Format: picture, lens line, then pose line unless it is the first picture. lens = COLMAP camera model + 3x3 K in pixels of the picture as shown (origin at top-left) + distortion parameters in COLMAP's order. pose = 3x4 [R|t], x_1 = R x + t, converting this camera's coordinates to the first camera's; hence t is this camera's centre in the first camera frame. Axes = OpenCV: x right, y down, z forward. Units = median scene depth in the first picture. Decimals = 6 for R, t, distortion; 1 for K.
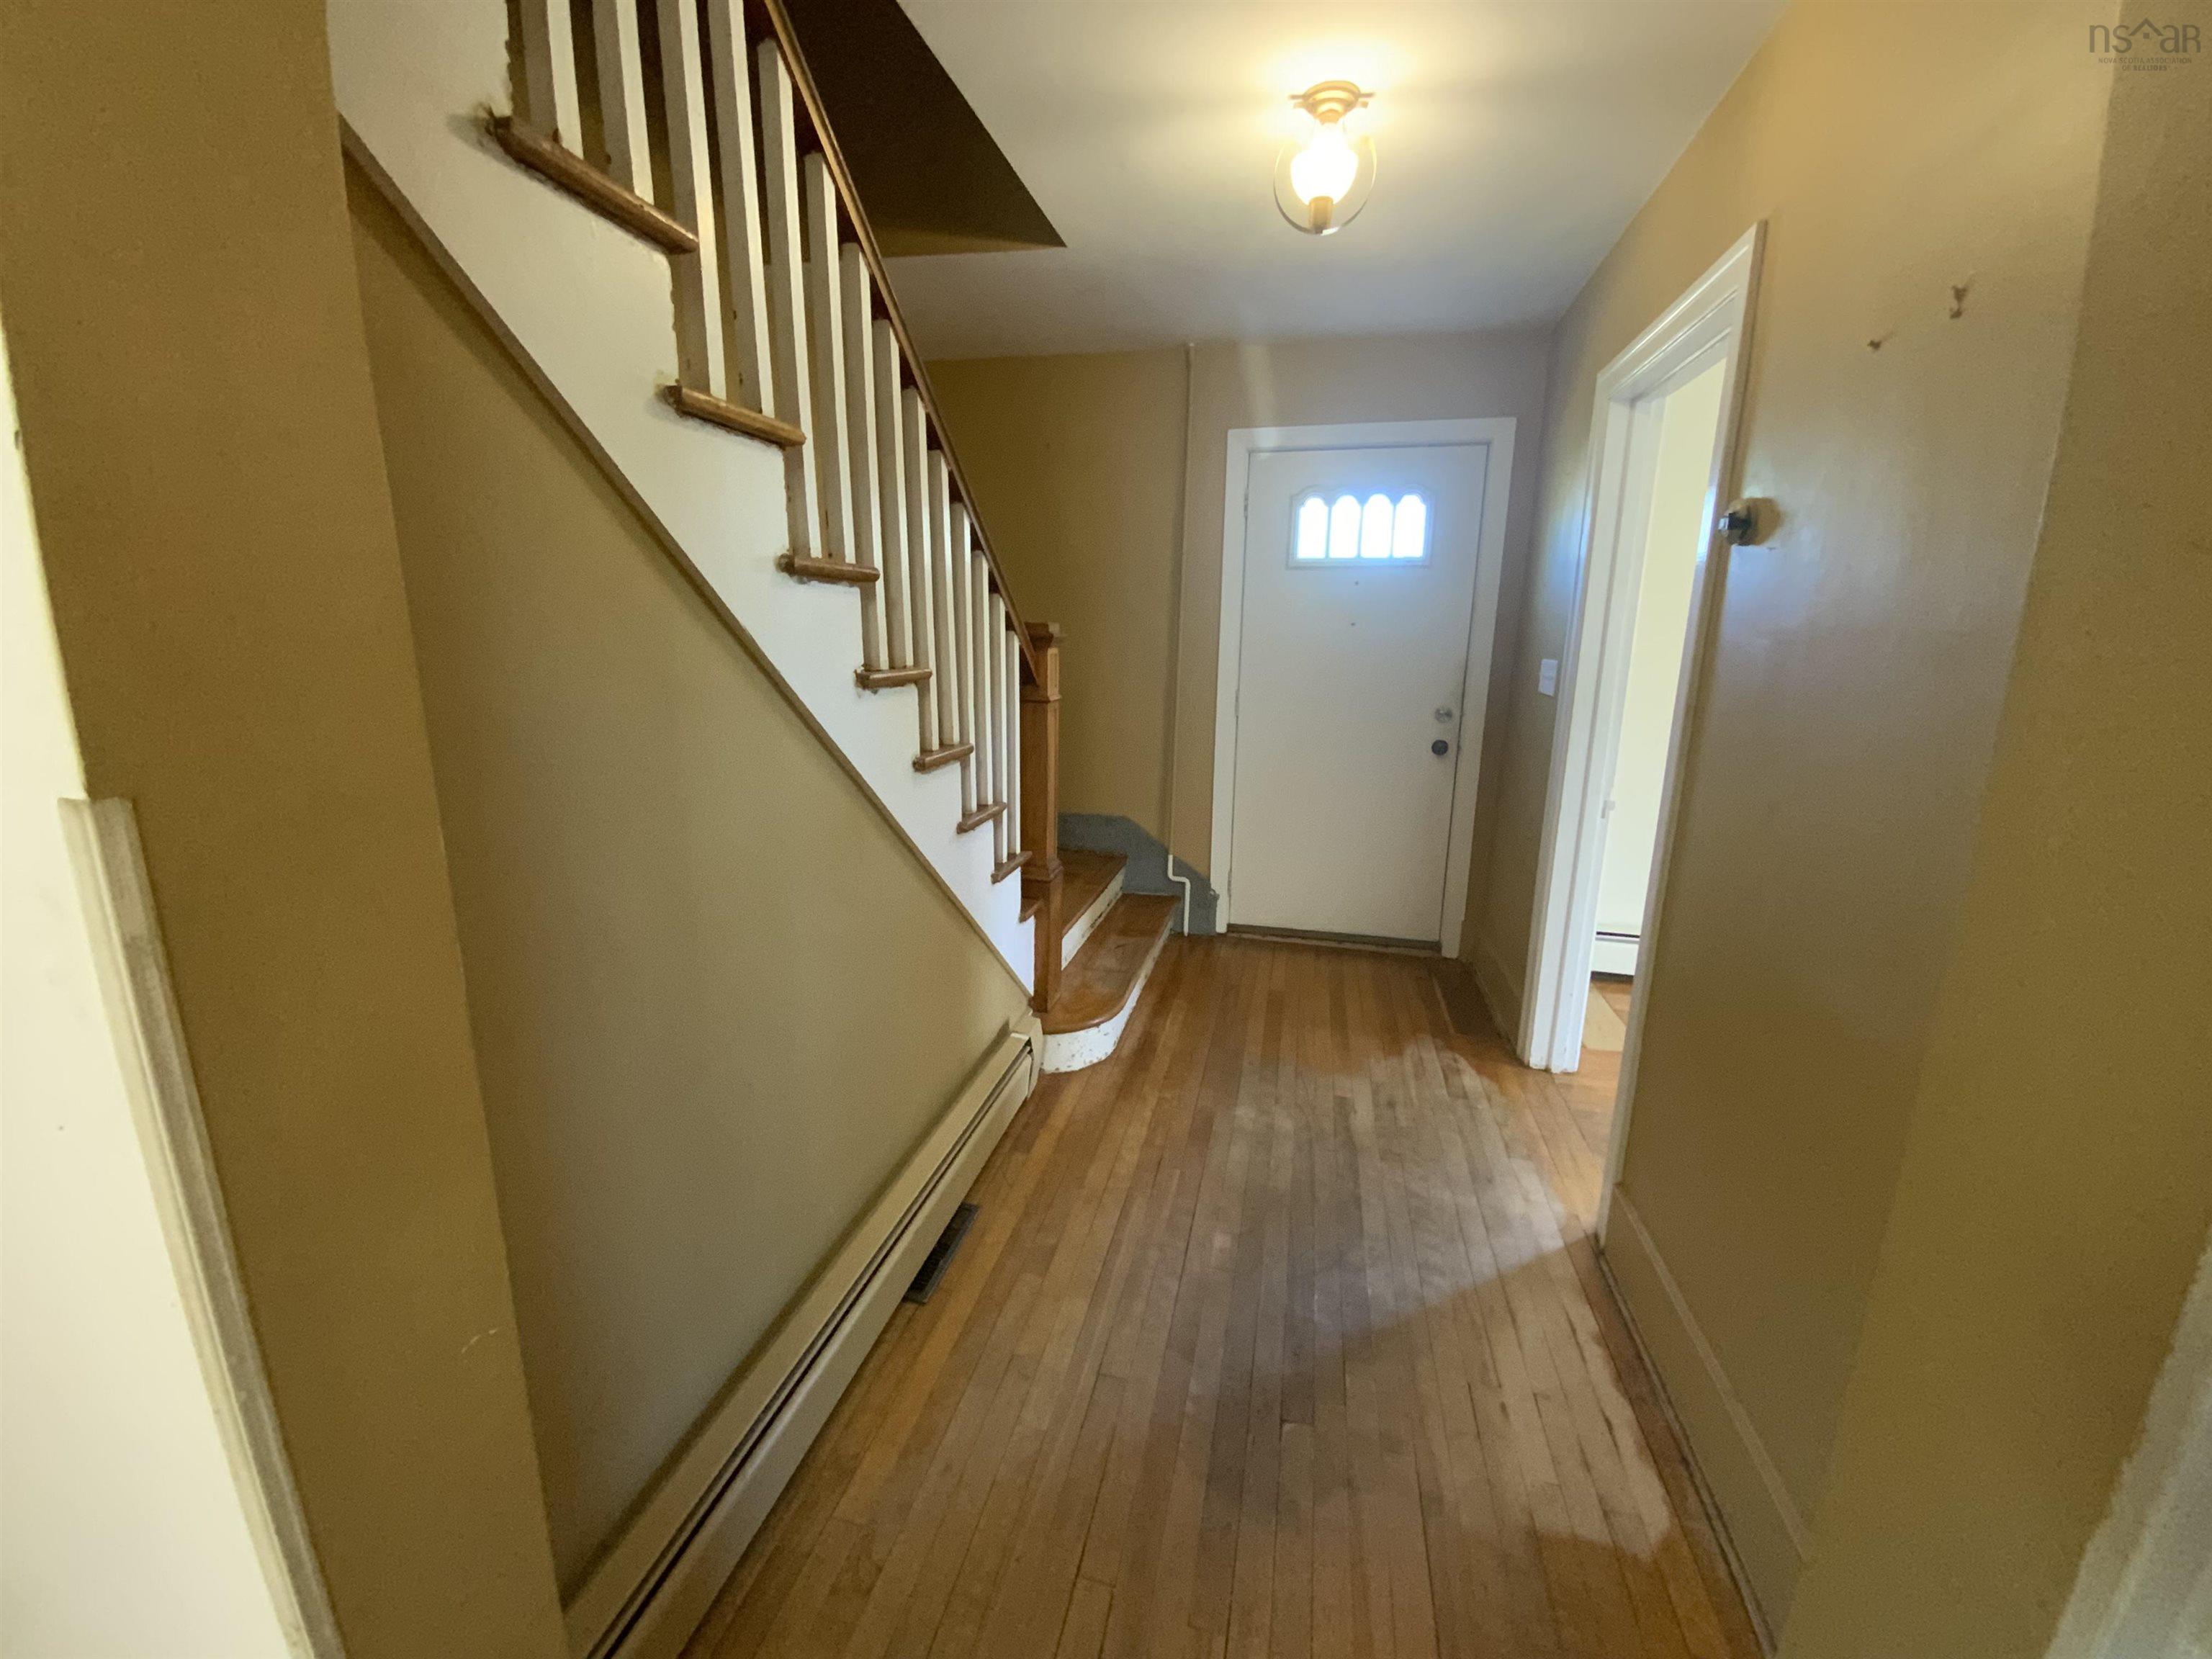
lens RADIAL K [[890.3, 0, 1115.1], [0, 890.3, 833.9], [0, 0, 1]] dist [0.018786, -0.017483]
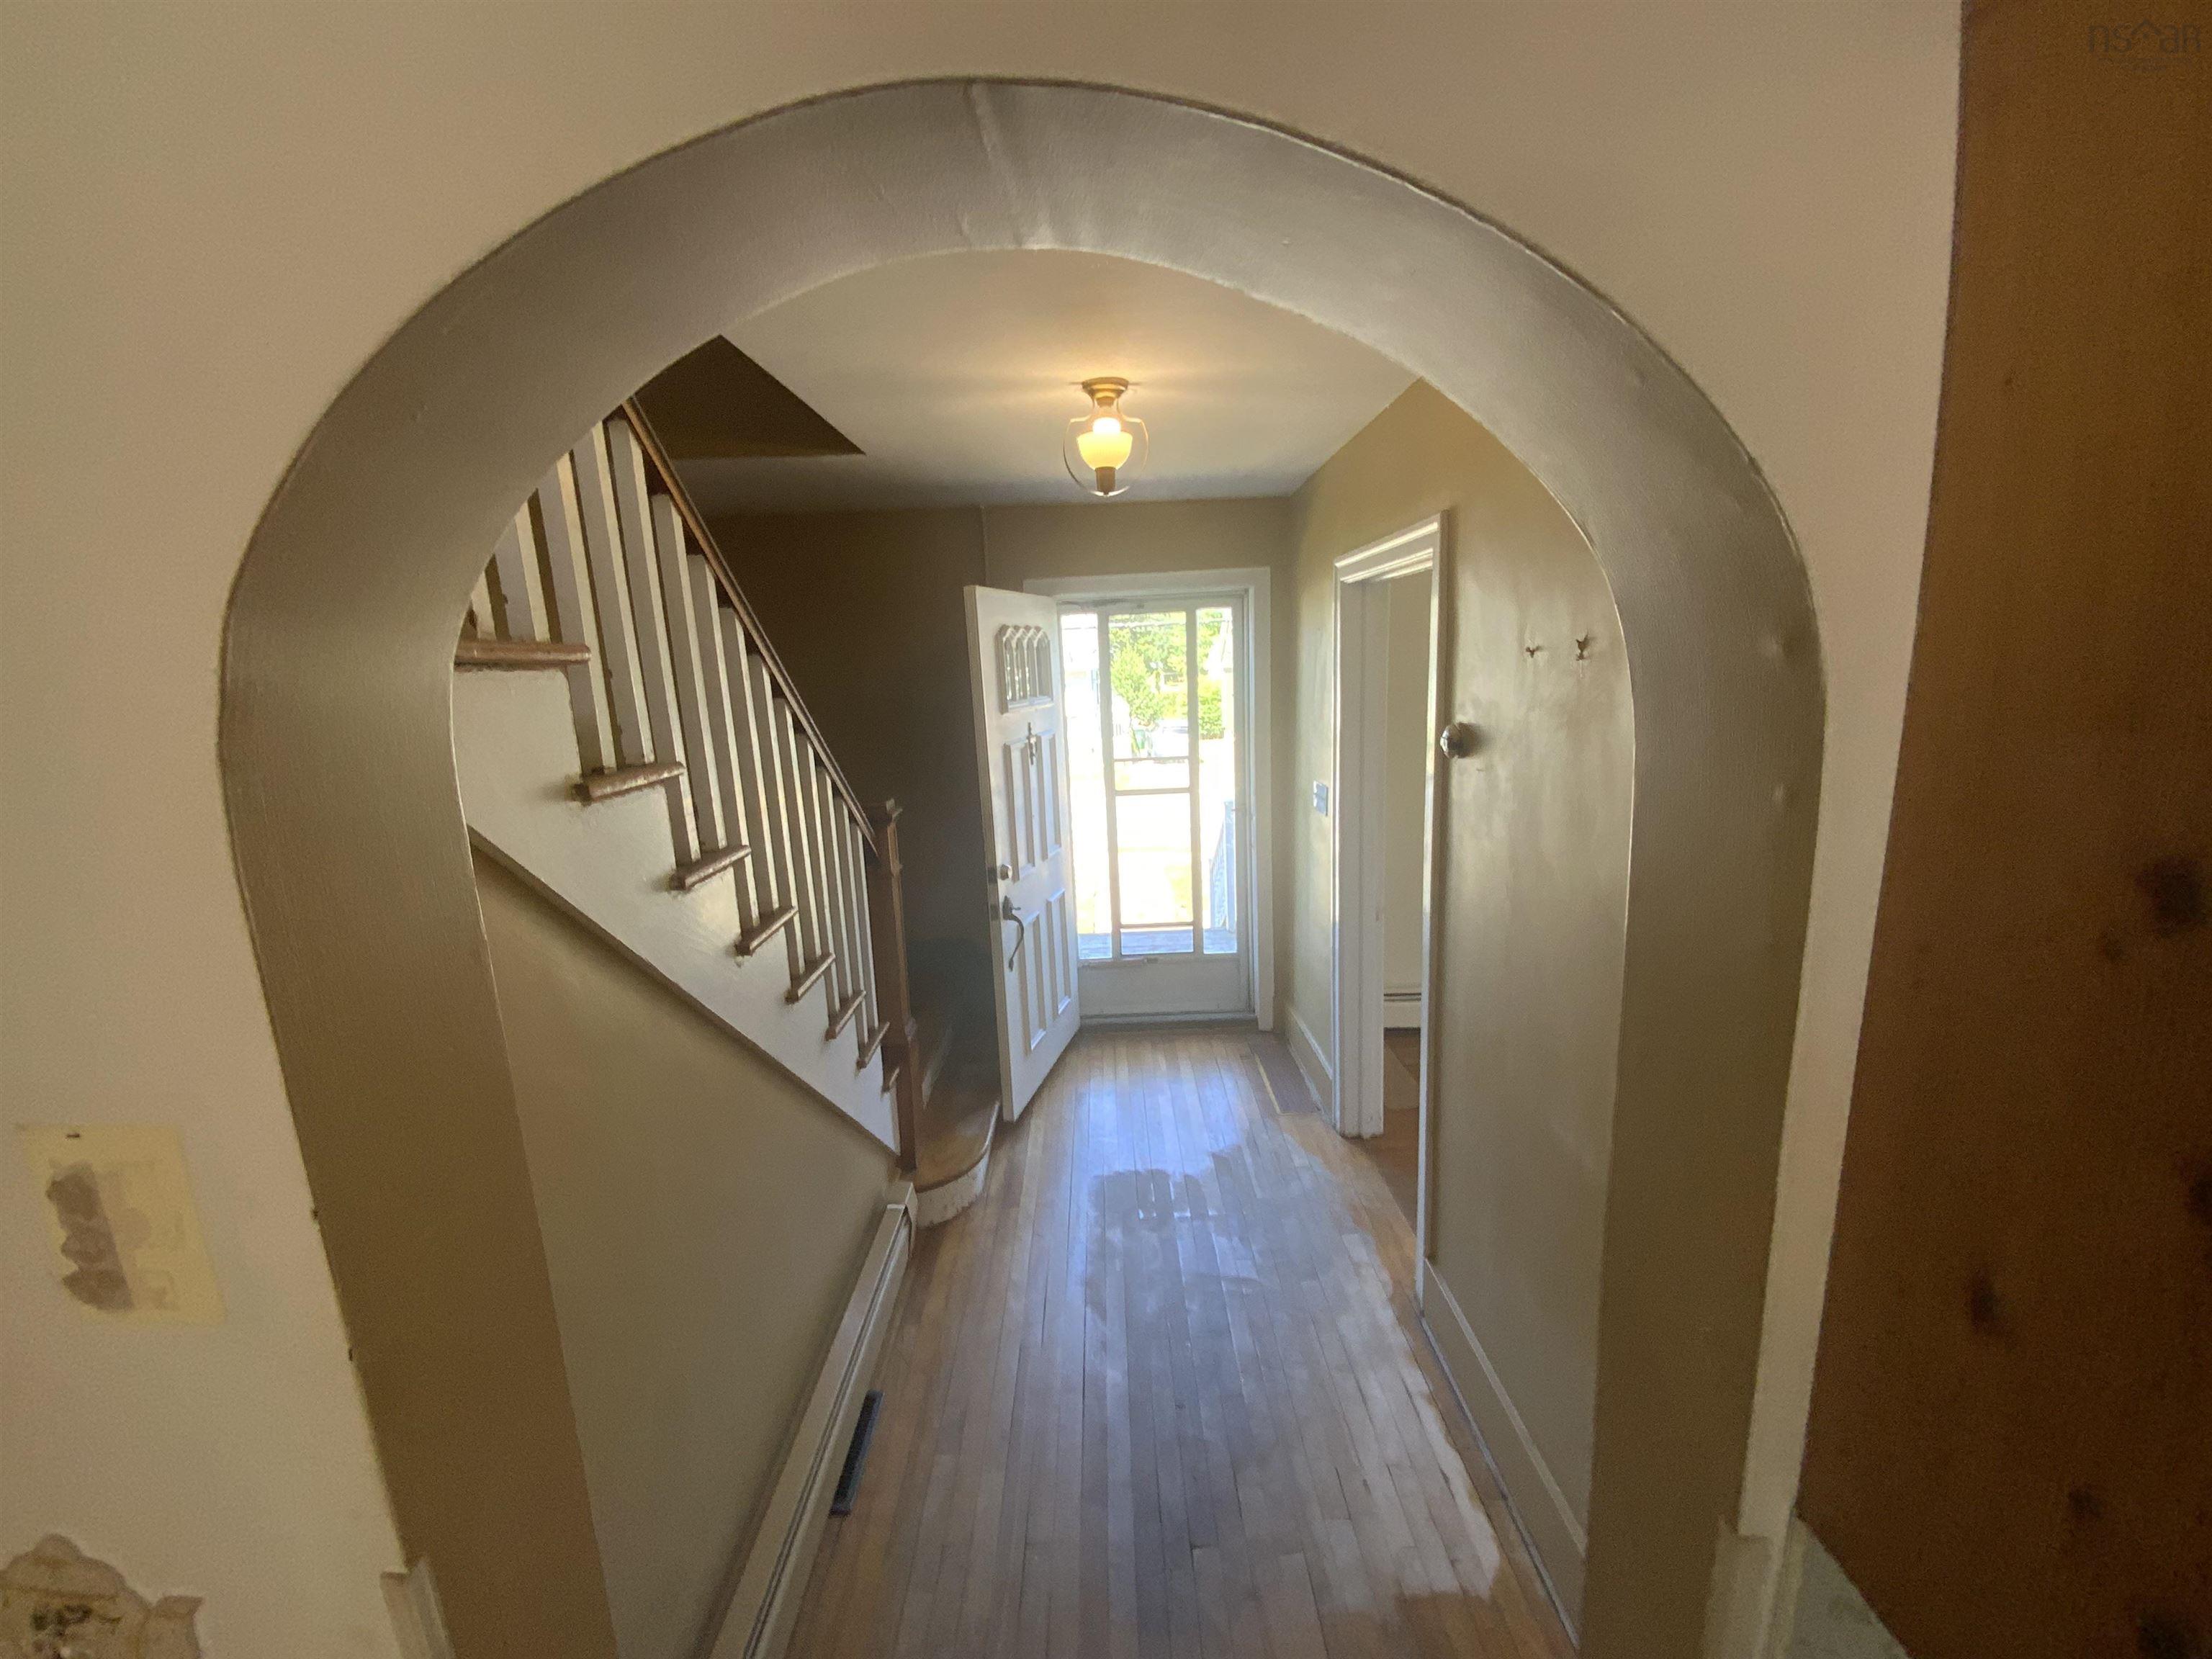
lens RADIAL K [[890.3, 0, 1115.1], [0, 890.3, 833.9], [0, 0, 1]] dist [0.018786, -0.017483]
pose [[0.971020, -0.097907, 0.218024, -0.063805], [0.105714, 0.994097, -0.024405, -0.216754], [-0.214348, 0.046746, 0.975638, -0.129527]]
